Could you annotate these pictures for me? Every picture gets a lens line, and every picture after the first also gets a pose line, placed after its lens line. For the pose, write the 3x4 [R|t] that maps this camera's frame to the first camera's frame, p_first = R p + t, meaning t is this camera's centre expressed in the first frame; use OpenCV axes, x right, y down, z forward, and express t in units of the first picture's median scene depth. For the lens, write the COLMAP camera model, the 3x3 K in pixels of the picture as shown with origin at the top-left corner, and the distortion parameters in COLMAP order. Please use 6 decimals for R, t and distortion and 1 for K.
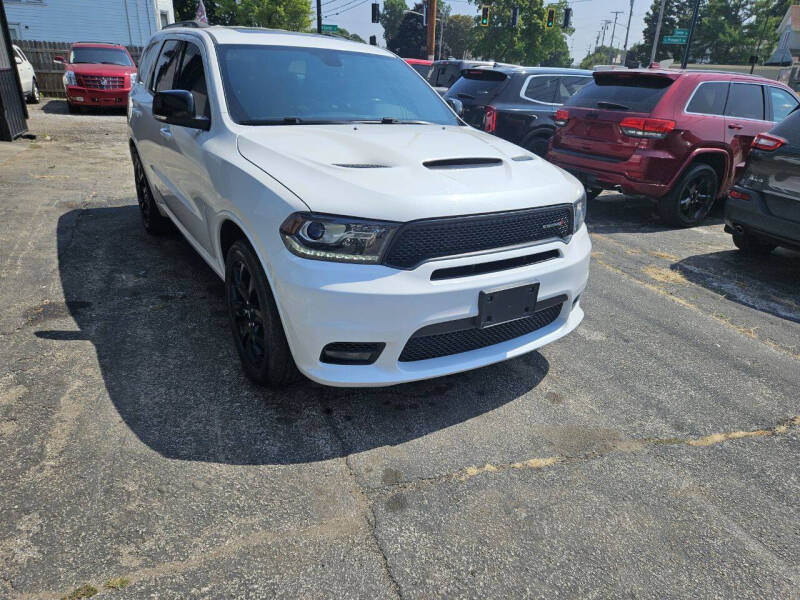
lens RADIAL K [[540.3, 0, 404.7], [0, 540.3, 298.7], [0, 0, 1]] dist [0.059420, -0.051318]
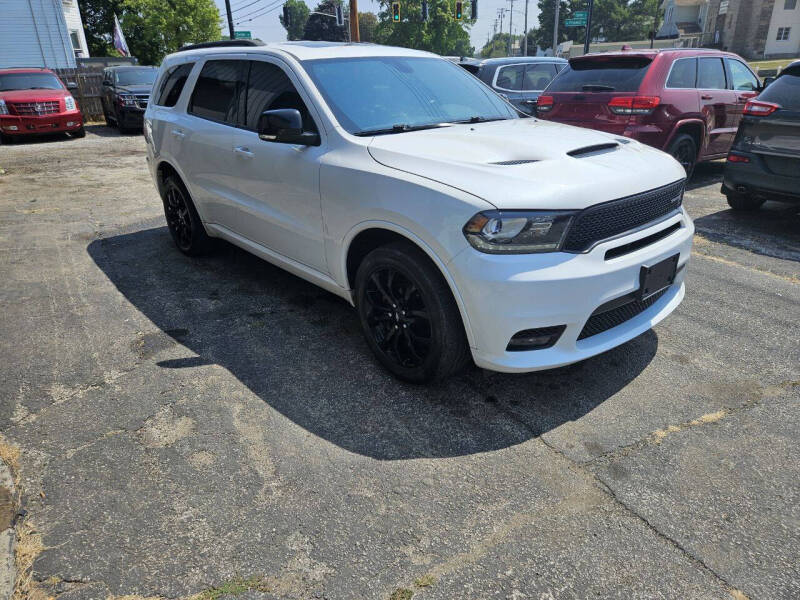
lens RADIAL K [[540.3, 0, 392.2], [0, 540.3, 282.6], [0, 0, 1]] dist [0.059420, -0.051318]
pose [[0.987516, -0.120032, 0.102007, -0.383296], [0.122130, 0.992407, -0.014556, -0.021504], [-0.099485, 0.026833, 0.994677, -0.022845]]
